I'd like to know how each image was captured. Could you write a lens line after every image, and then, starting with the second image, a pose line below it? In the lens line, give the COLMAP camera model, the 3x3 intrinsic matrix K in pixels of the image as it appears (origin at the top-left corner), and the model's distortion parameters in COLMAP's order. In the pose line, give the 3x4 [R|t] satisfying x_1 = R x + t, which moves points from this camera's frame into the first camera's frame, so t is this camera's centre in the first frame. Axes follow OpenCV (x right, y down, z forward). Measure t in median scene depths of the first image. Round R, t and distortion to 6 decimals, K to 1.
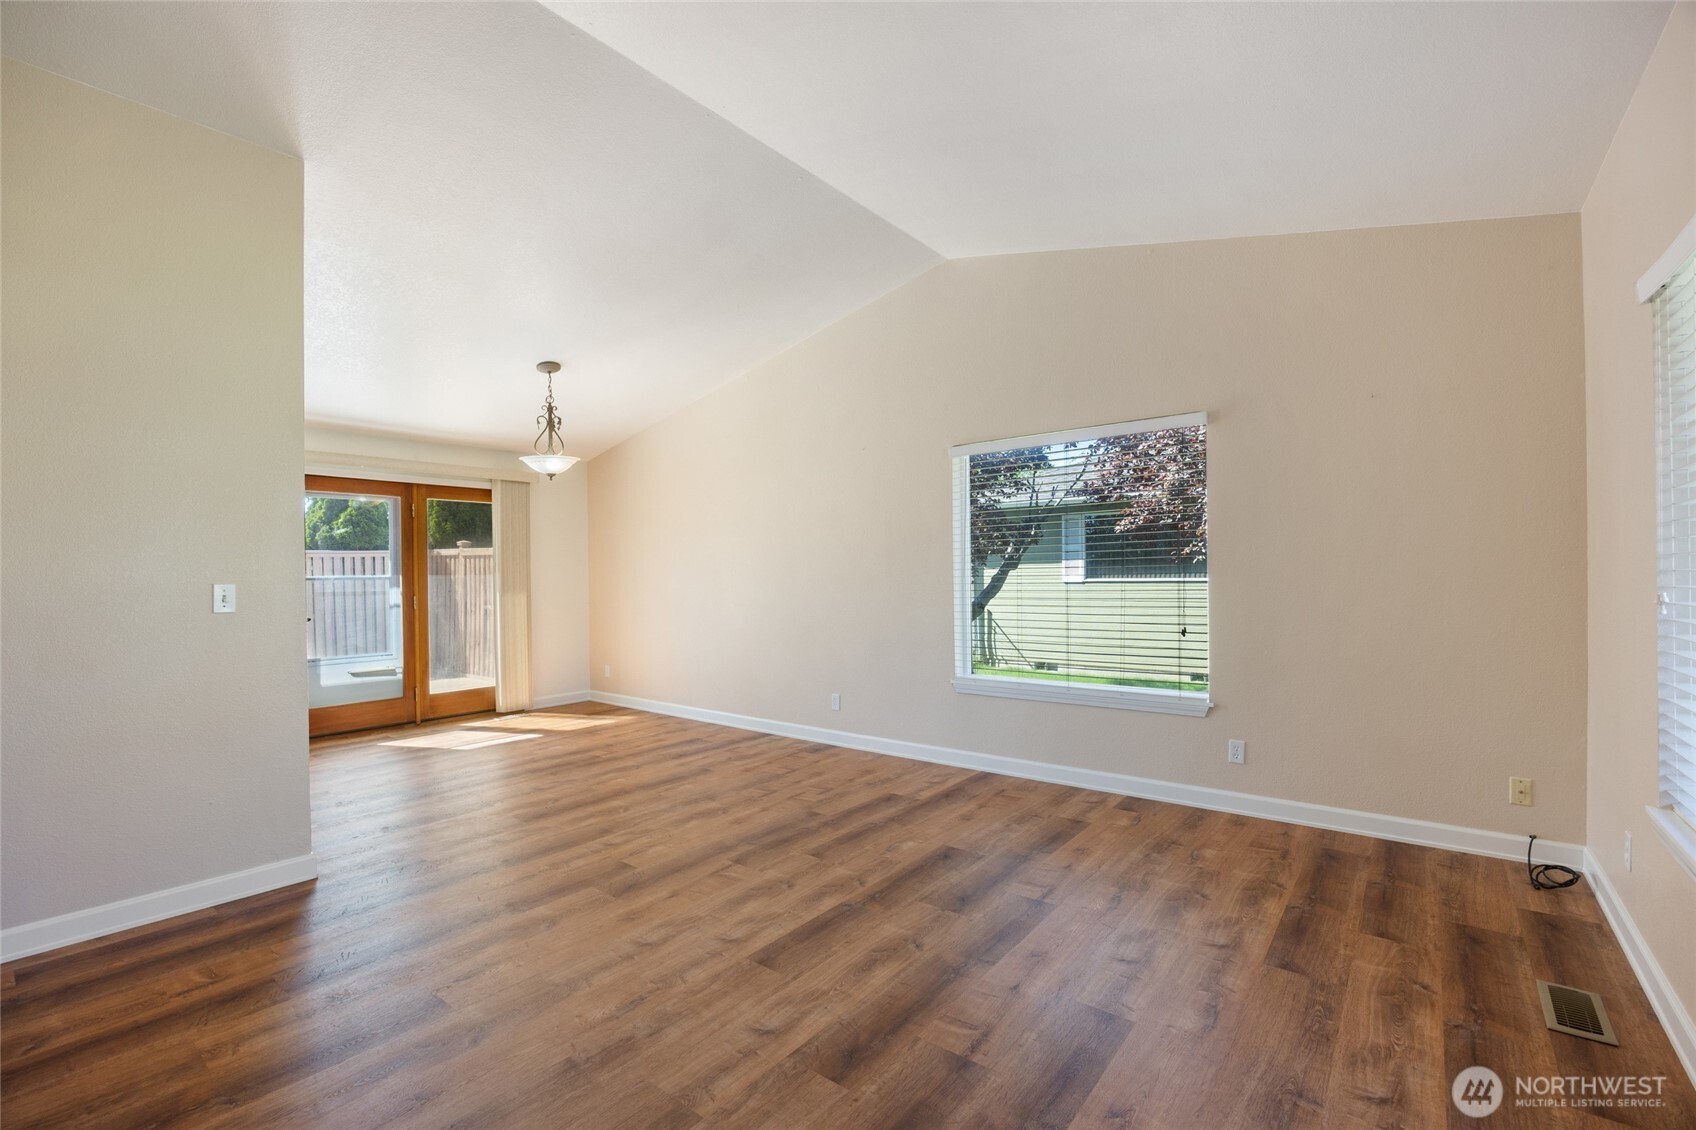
lens RADIAL K [[722.9, 0, 853.1], [0, 722.9, 584.9], [0, 0, 1]] dist [-0.024294, 0.002305]
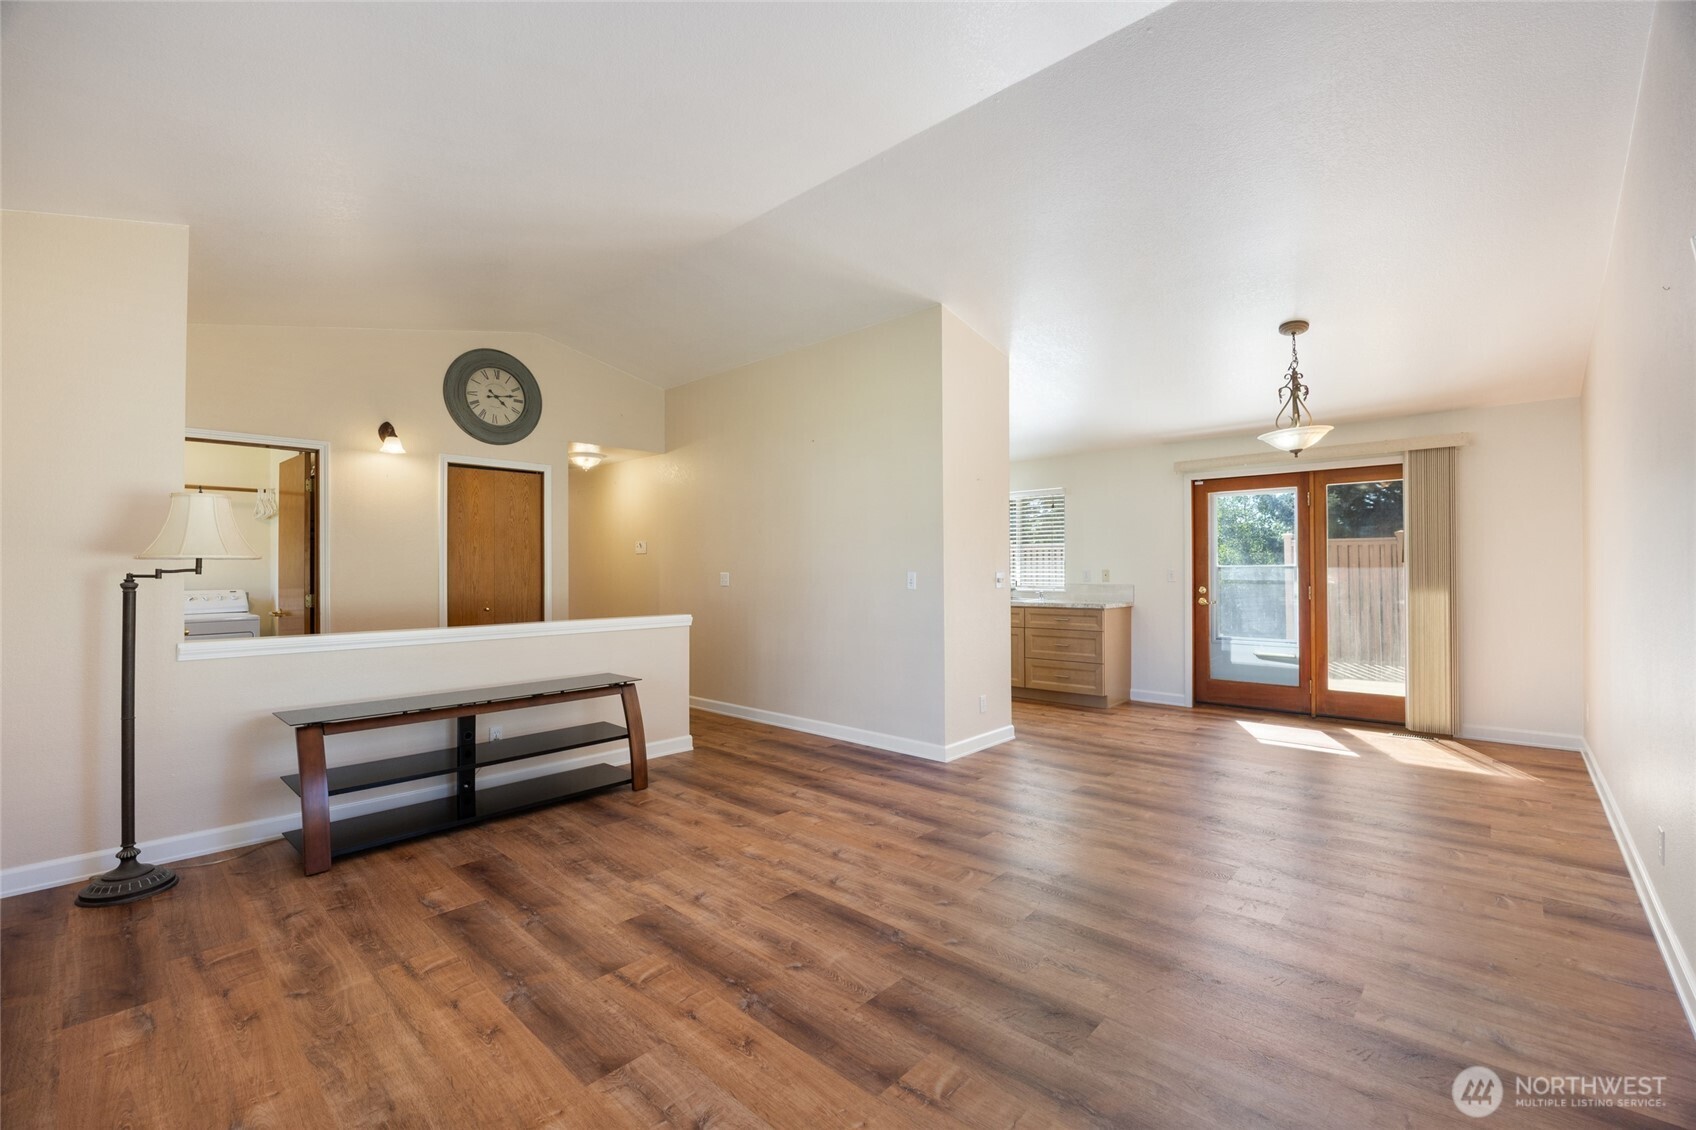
lens RADIAL K [[722.9, 0, 851.8], [0, 722.9, 563.7], [0, 0, 1]] dist [-0.024294, 0.002305]
pose [[-0.079010, 0.001897, -0.996872, 0.524473], [-0.009506, 0.999951, 0.002657, -0.014856], [0.996828, 0.009686, -0.078988, 0.587110]]
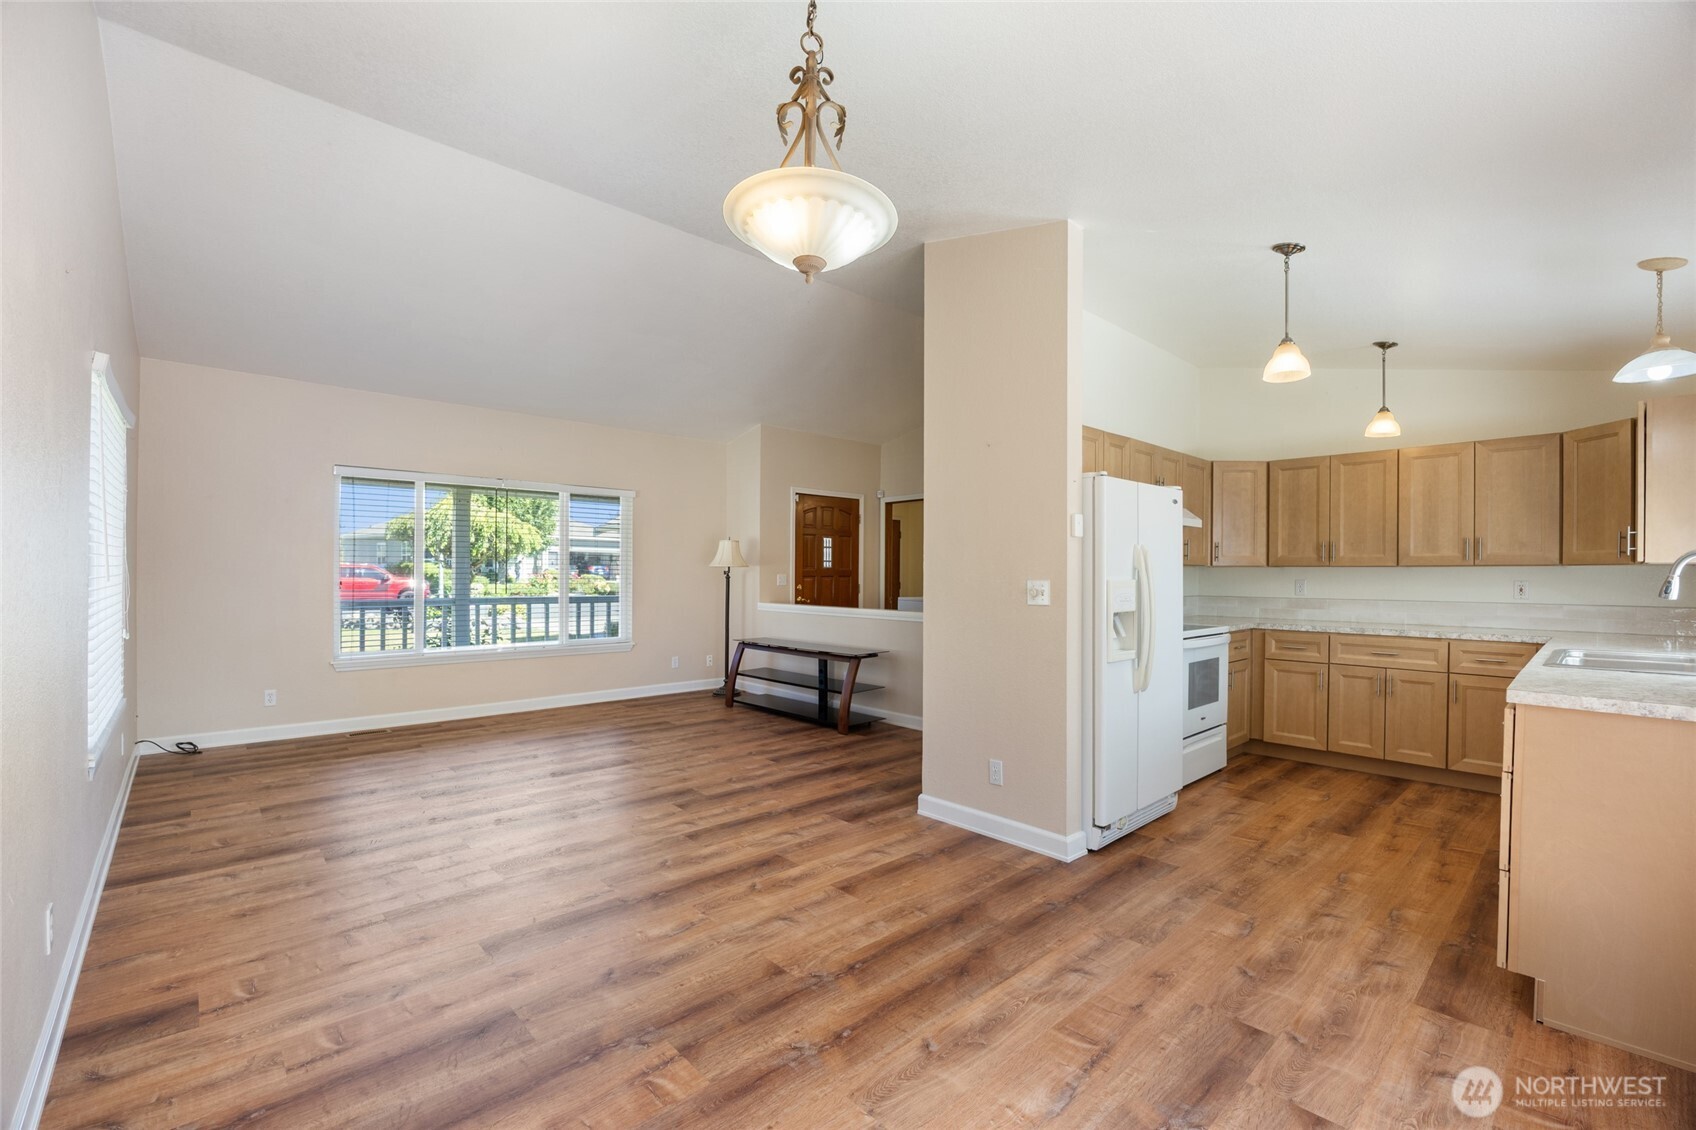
lens RADIAL K [[722.9, 0, 850.5], [0, 722.9, 577.8], [0, 0, 1]] dist [-0.024294, 0.002305]
pose [[-0.987180, 0.003152, 0.159580, -0.537888], [0.006497, 0.999770, 0.020445, -0.019282], [-0.159479, 0.021220, -0.986973, 1.447211]]
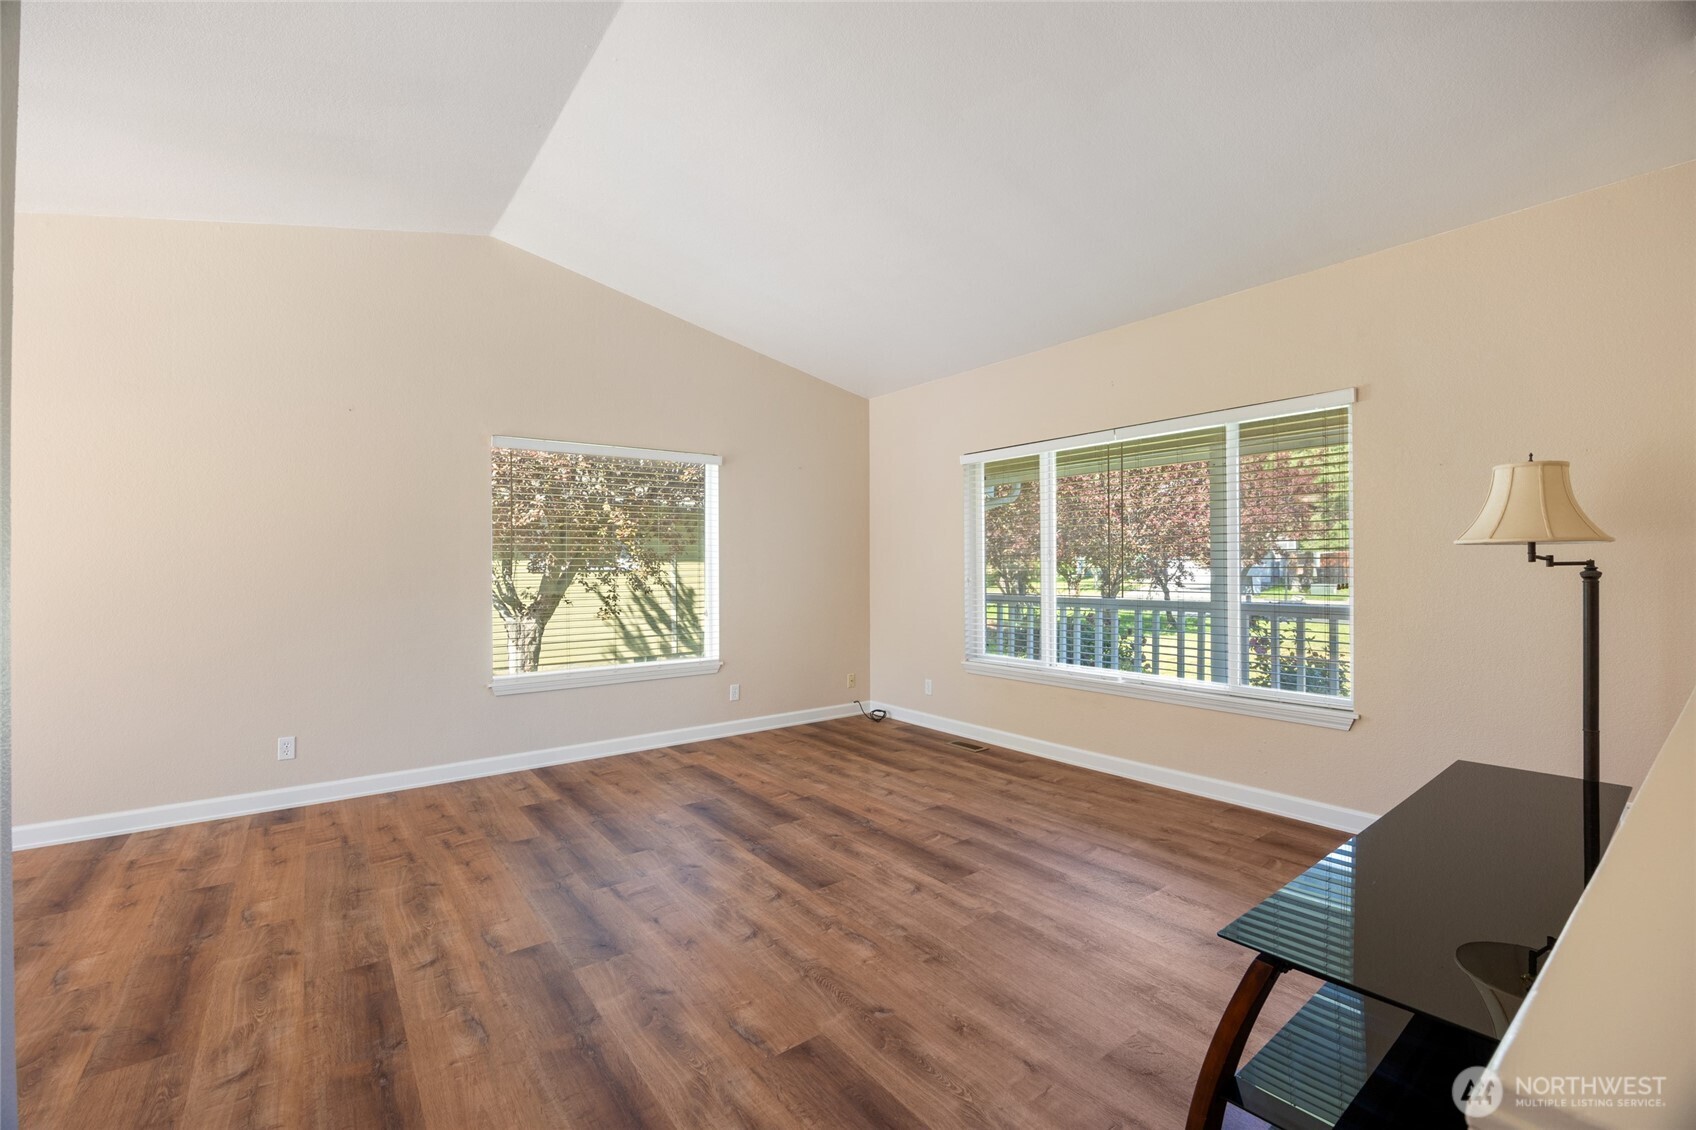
lens RADIAL K [[722.9, 0, 851.6], [0, 722.9, 566.6], [0, 0, 1]] dist [-0.024294, 0.002305]
pose [[0.249153, 0.007679, 0.968434, -0.640964], [0.016967, 0.999780, -0.012293, 0.001752], [-0.968316, 0.019494, 0.248968, 0.317242]]
